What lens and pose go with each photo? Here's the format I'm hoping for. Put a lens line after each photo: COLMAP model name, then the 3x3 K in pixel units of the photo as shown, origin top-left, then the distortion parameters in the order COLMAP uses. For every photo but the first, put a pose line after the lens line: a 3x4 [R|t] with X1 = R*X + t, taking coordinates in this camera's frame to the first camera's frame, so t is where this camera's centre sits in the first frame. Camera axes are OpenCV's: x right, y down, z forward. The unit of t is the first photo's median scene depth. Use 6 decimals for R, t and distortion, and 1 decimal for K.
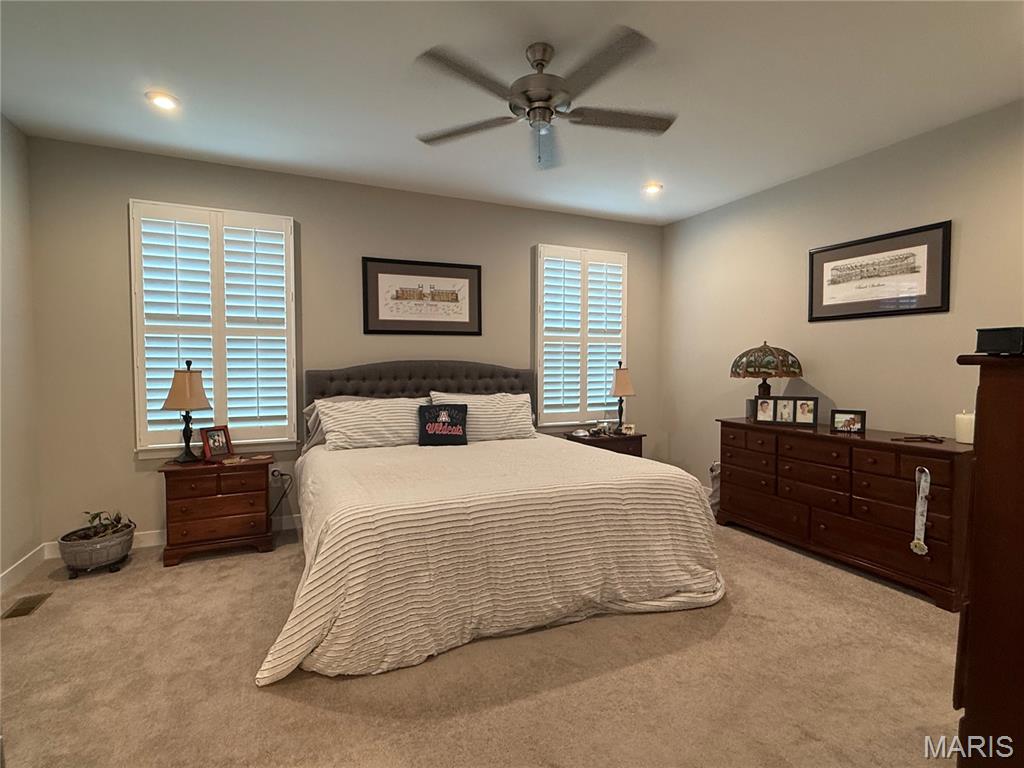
lens RADIAL K [[501.8, 0, 506.5], [0, 501.8, 387.4], [0, 0, 1]] dist [-0.000486, 0.000437]
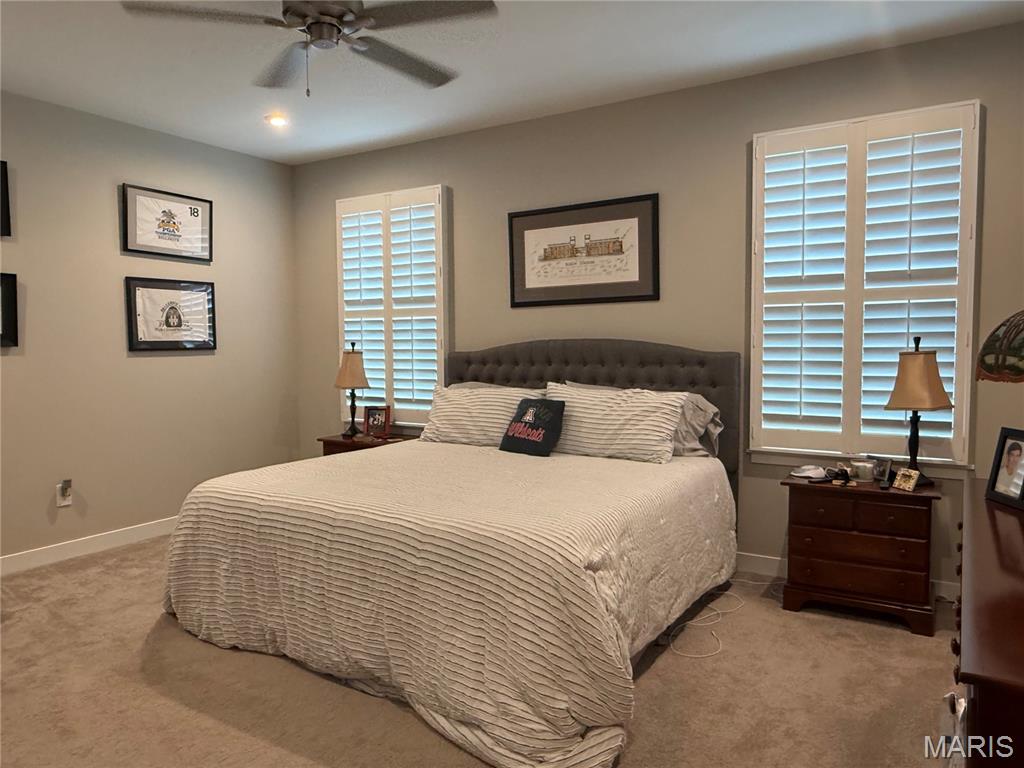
lens RADIAL K [[713.9, 0, 504.7], [0, 713.9, 381.9], [0, 0, 1]] dist [0.038924, -0.033708]
pose [[0.551700, 0.044371, -0.832862, 0.750607], [-0.028098, 0.999006, 0.034609, -0.028096], [0.833569, 0.004308, 0.552398, 0.380909]]
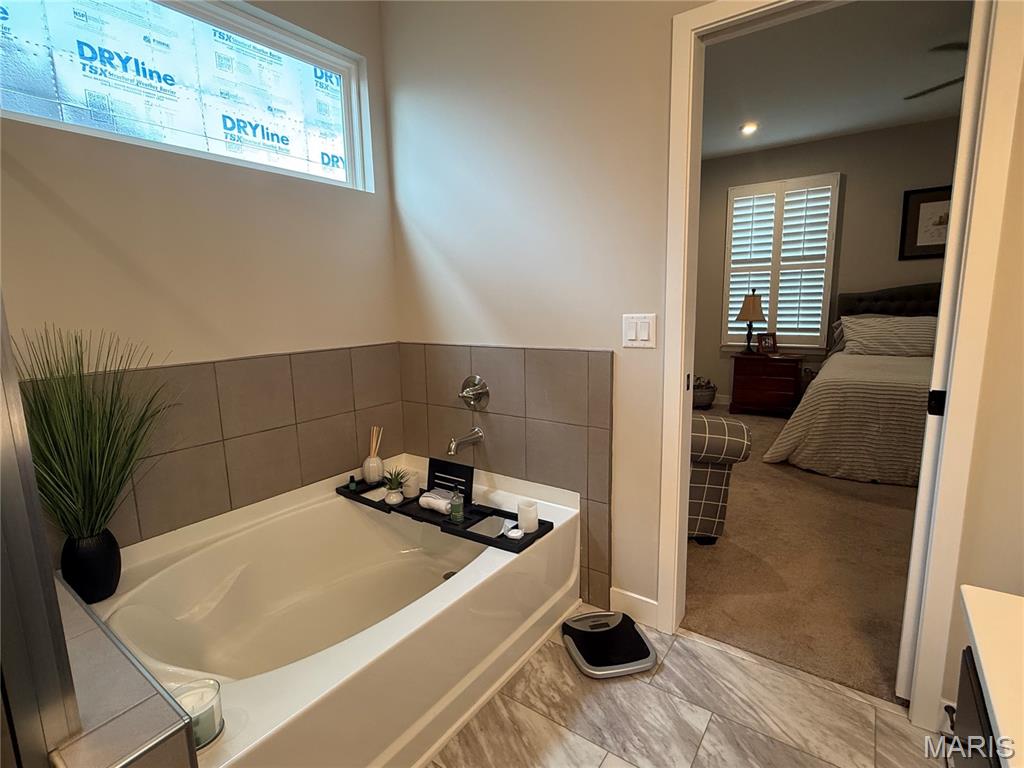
lens RADIAL K [[501.8, 0, 514.0], [0, 501.8, 386.2], [0, 0, 1]] dist [-0.000486, 0.000437]
pose [[0.501310, 0.127129, -0.855878, 0.323059], [-0.015092, 0.990282, 0.138253, 0.036210], [0.865136, -0.056391, 0.498357, -0.386193]]
